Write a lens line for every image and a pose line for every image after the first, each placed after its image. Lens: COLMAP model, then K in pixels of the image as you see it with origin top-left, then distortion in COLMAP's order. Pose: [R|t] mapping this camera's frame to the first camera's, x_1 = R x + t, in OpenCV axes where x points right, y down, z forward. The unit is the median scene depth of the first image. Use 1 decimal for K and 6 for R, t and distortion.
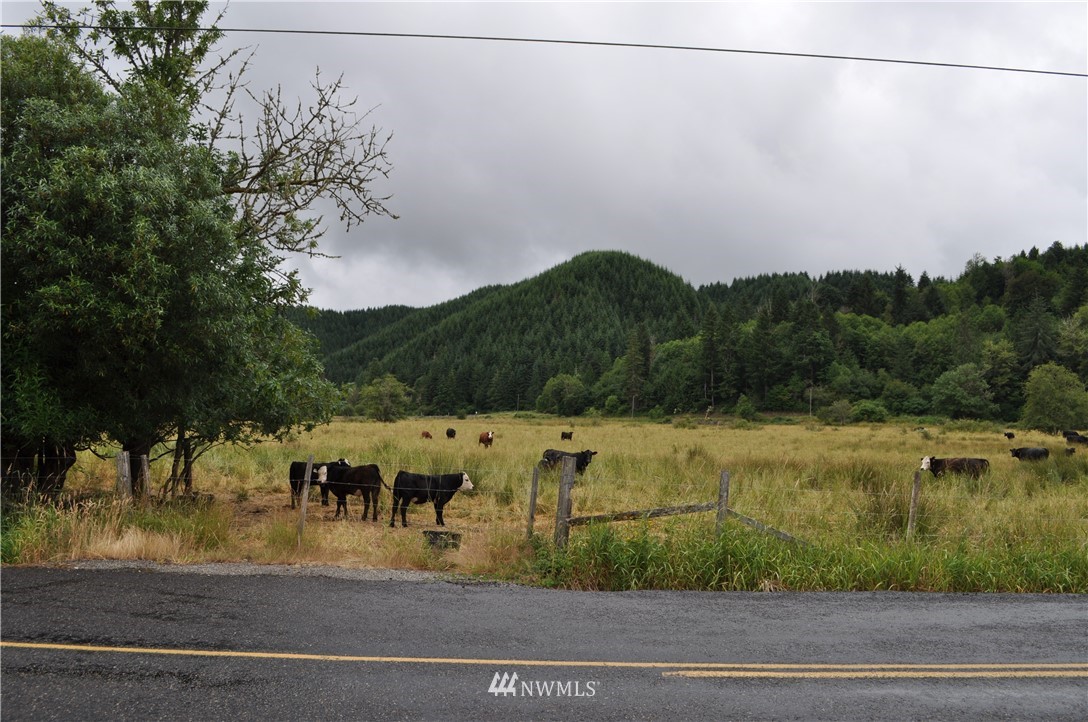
lens RADIAL K [[850.9, 0, 541.8], [0, 850.9, 364.8], [0, 0, 1]] dist [-0.091982, 0.014313]
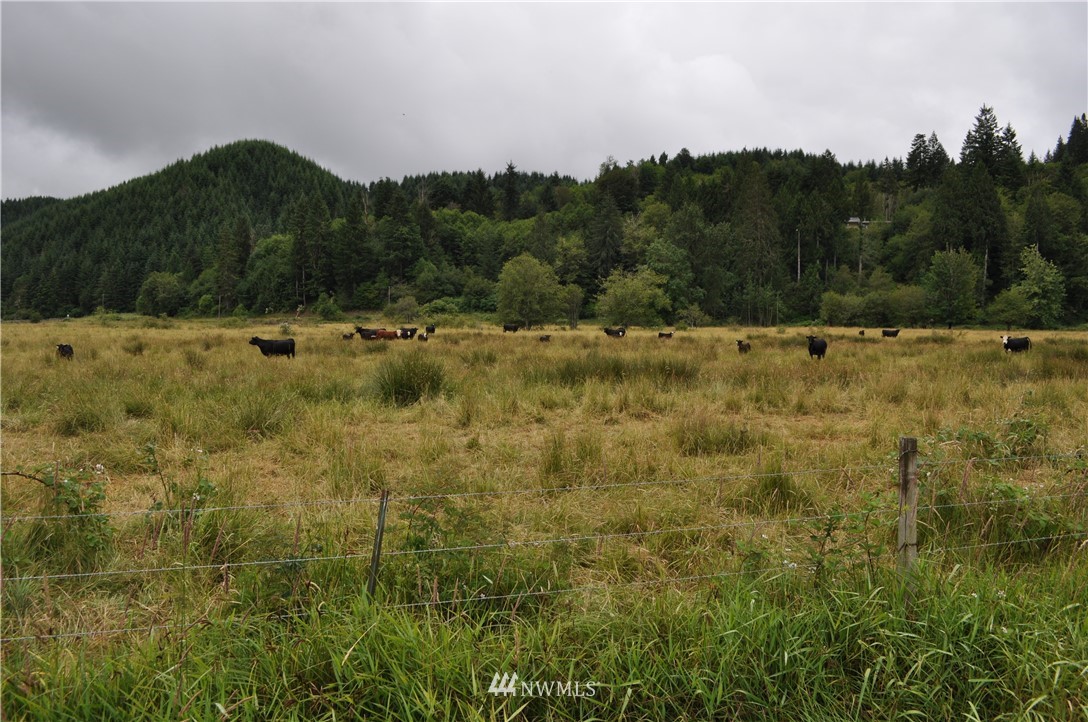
lens RADIAL K [[850.9, 0, 547.7], [0, 850.9, 357.9], [0, 0, 1]] dist [-0.091982, 0.014313]
pose [[0.942604, -0.026535, 0.332857, 0.104000], [-0.009363, 0.994345, 0.105782, 0.003997], [-0.333781, -0.102827, 0.937025, 0.018224]]
